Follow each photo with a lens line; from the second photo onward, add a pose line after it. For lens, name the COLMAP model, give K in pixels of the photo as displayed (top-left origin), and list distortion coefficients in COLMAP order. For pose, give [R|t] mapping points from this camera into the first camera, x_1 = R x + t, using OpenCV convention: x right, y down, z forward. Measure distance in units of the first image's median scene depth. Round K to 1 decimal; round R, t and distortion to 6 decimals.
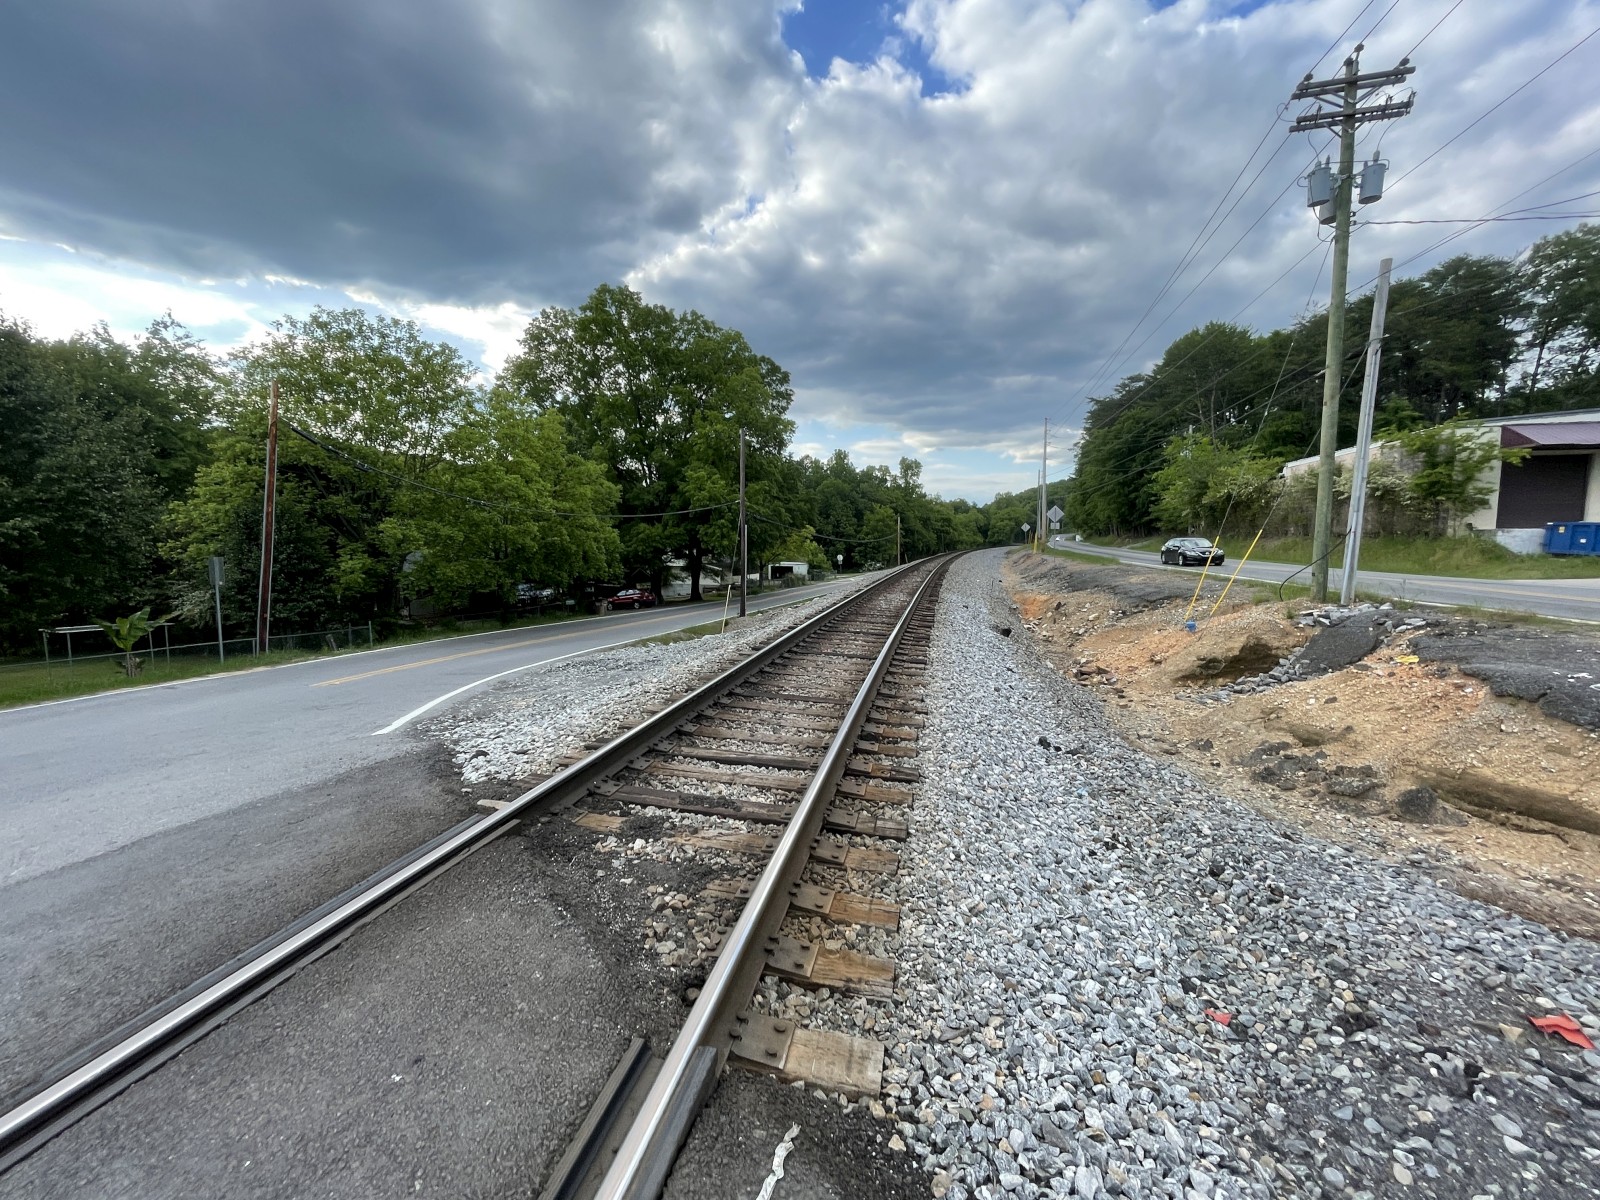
lens RADIAL K [[645.9, 0, 802.6], [0, 645.9, 600.4], [0, 0, 1]] dist [-0.001665, -0.000493]
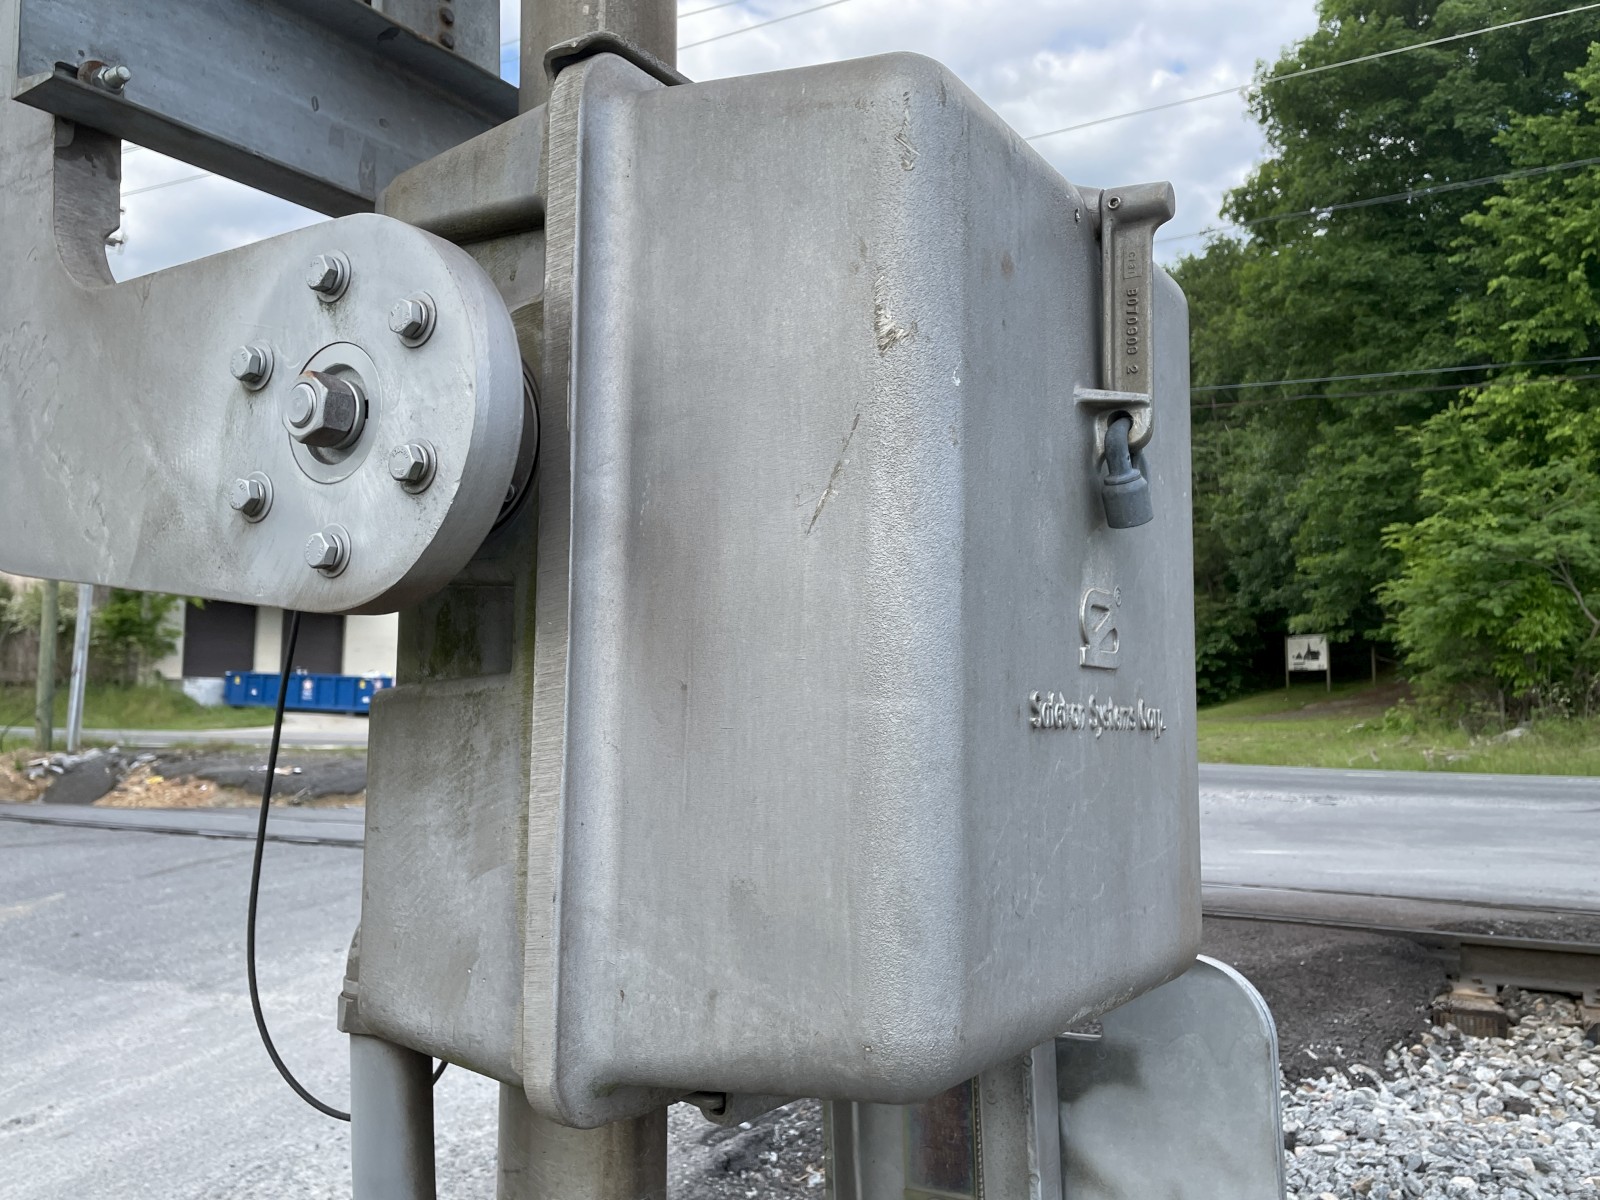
lens RADIAL K [[1301.0, 0, 781.4], [0, 1301.0, 591.4], [0, 0, 1]] dist [0.083775, -0.104750]
pose [[0.301971, 0.091587, 0.948907, -0.599836], [0.078629, 0.989590, -0.120536, 0.081882], [-0.950069, 0.111010, 0.291626, -0.474136]]
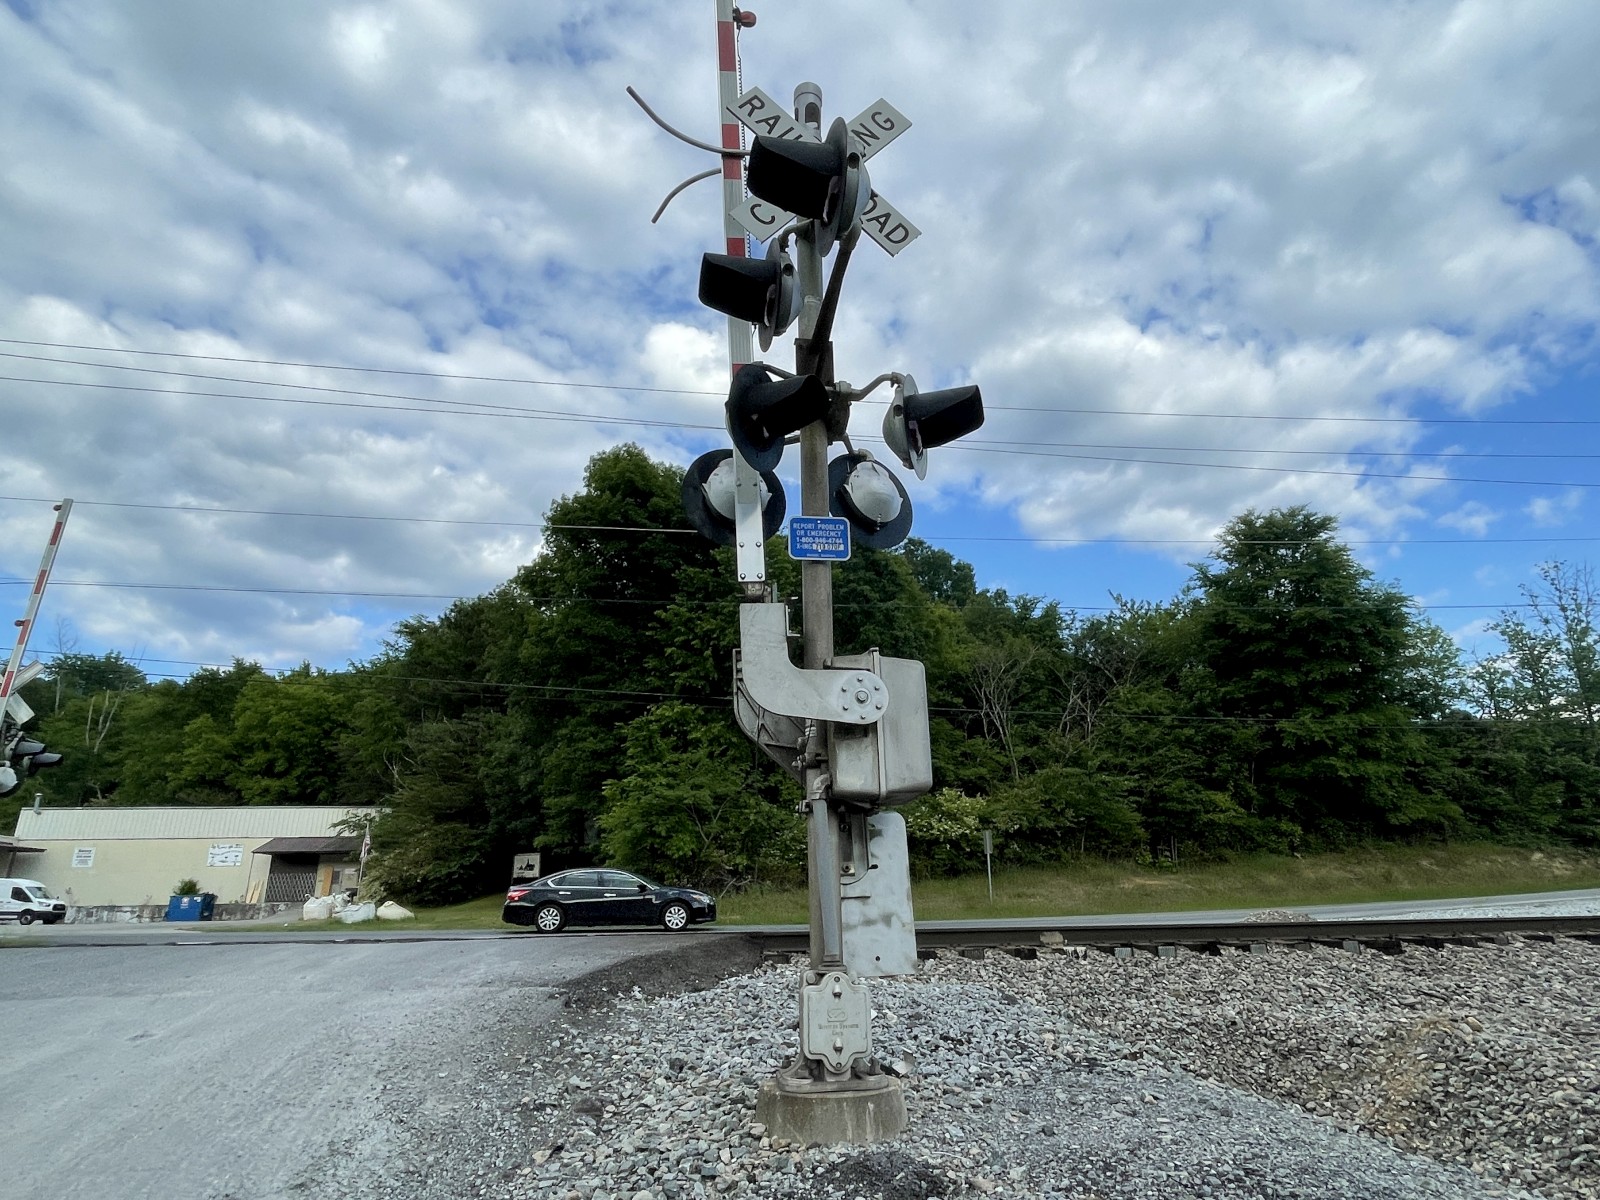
lens RADIAL K [[910.7, 0, 806.1], [0, 910.7, 598.7], [0, 0, 1]] dist [-0.004270, 0.000304]
pose [[-0.383697, 0.314272, 0.868338, -0.770745], [0.104807, 0.949054, -0.297173, 0.113502], [-0.917492, -0.023017, -0.397087, -0.337046]]
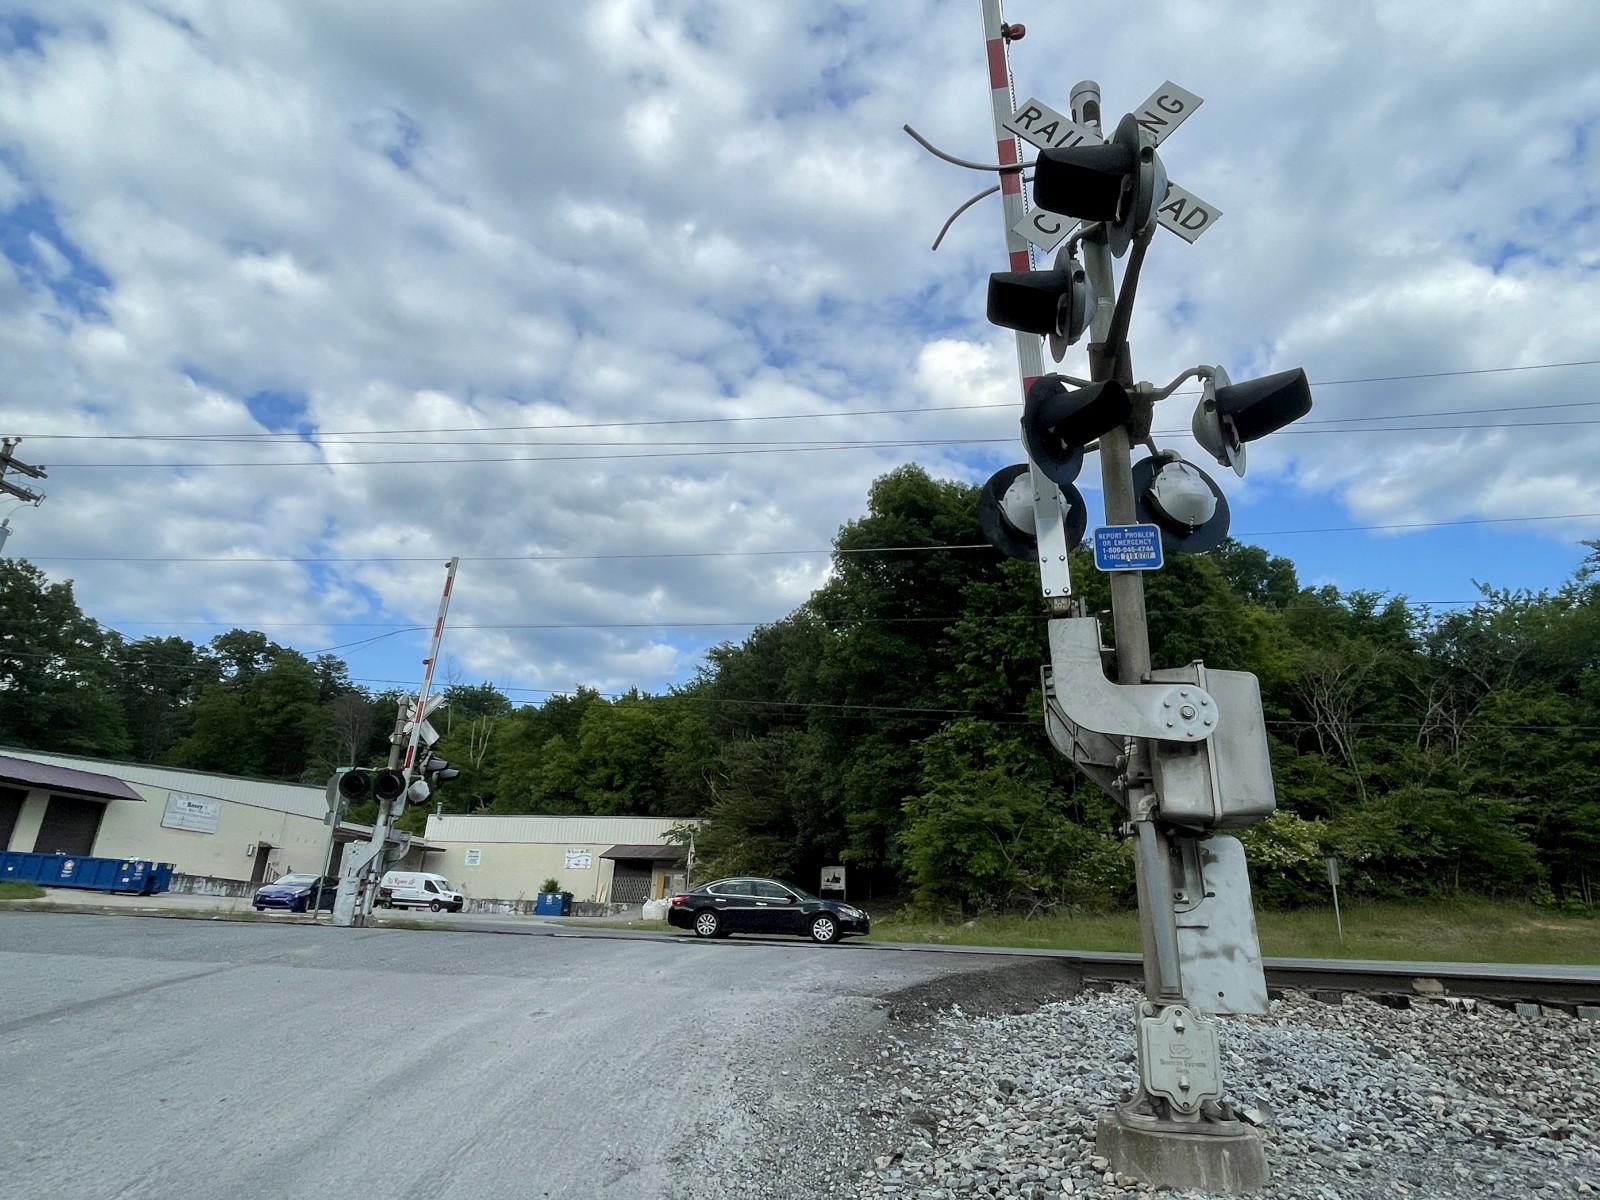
lens RADIAL K [[910.7, 0, 806.1], [0, 910.7, 598.7], [0, 0, 1]] dist [-0.004270, 0.000304]
pose [[-0.083308, 0.342662, 0.935758, -0.773149], [0.055347, 0.939164, -0.338982, 0.113049], [-0.994986, 0.023551, -0.097206, -0.330870]]
